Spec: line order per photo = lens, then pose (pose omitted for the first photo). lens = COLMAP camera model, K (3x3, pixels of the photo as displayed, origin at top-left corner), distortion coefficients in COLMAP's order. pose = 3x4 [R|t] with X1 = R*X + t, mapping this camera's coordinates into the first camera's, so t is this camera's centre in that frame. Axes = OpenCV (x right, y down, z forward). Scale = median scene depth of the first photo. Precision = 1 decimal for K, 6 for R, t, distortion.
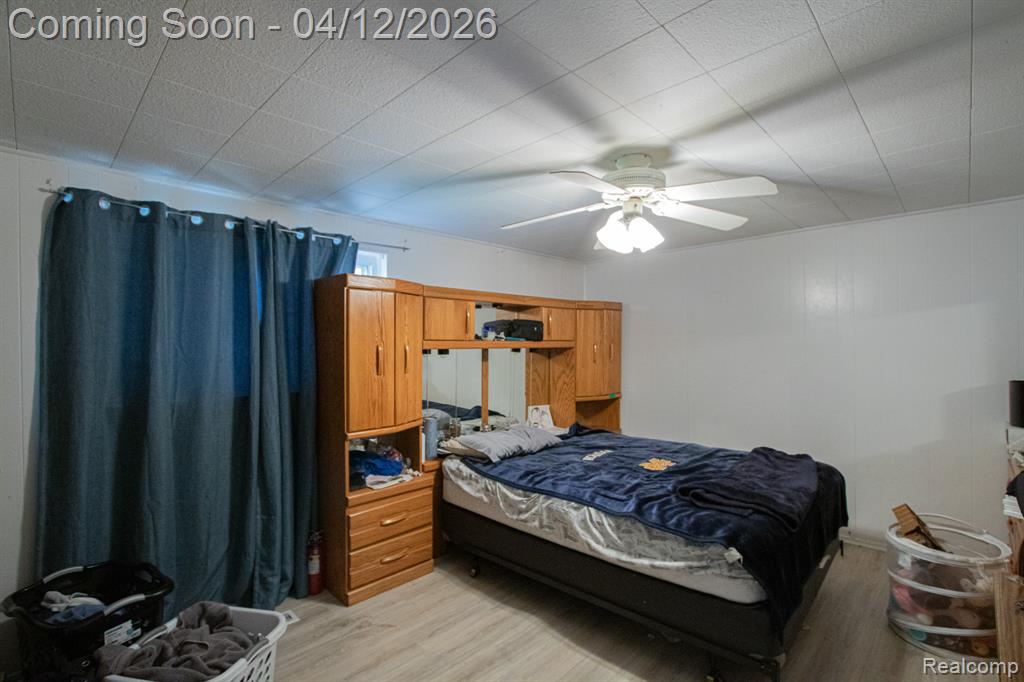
lens RADIAL K [[472.7, 0, 518.0], [0, 472.7, 348.4], [0, 0, 1]] dist [-0.015631, -0.000242]
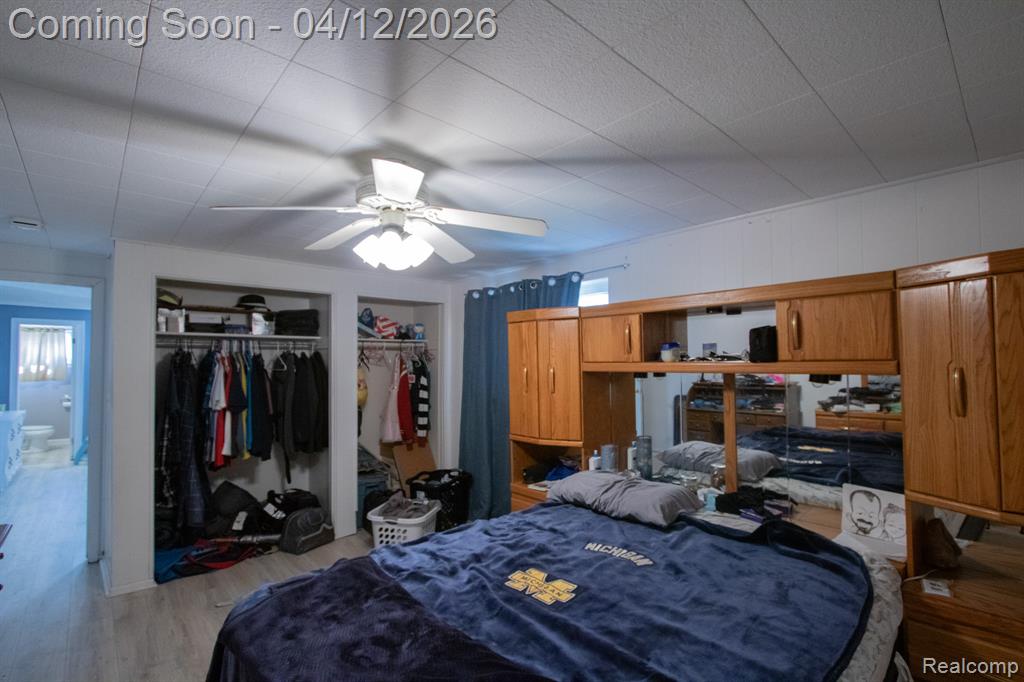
lens RADIAL K [[472.7, 0, 518.0], [0, 472.7, 348.4], [0, 0, 1]] dist [-0.015631, -0.000242]
pose [[-0.066903, -0.023319, -0.997487, 0.781868], [-0.002392, 0.999728, -0.023211, -0.022011], [0.997757, 0.000833, -0.066941, 0.908960]]
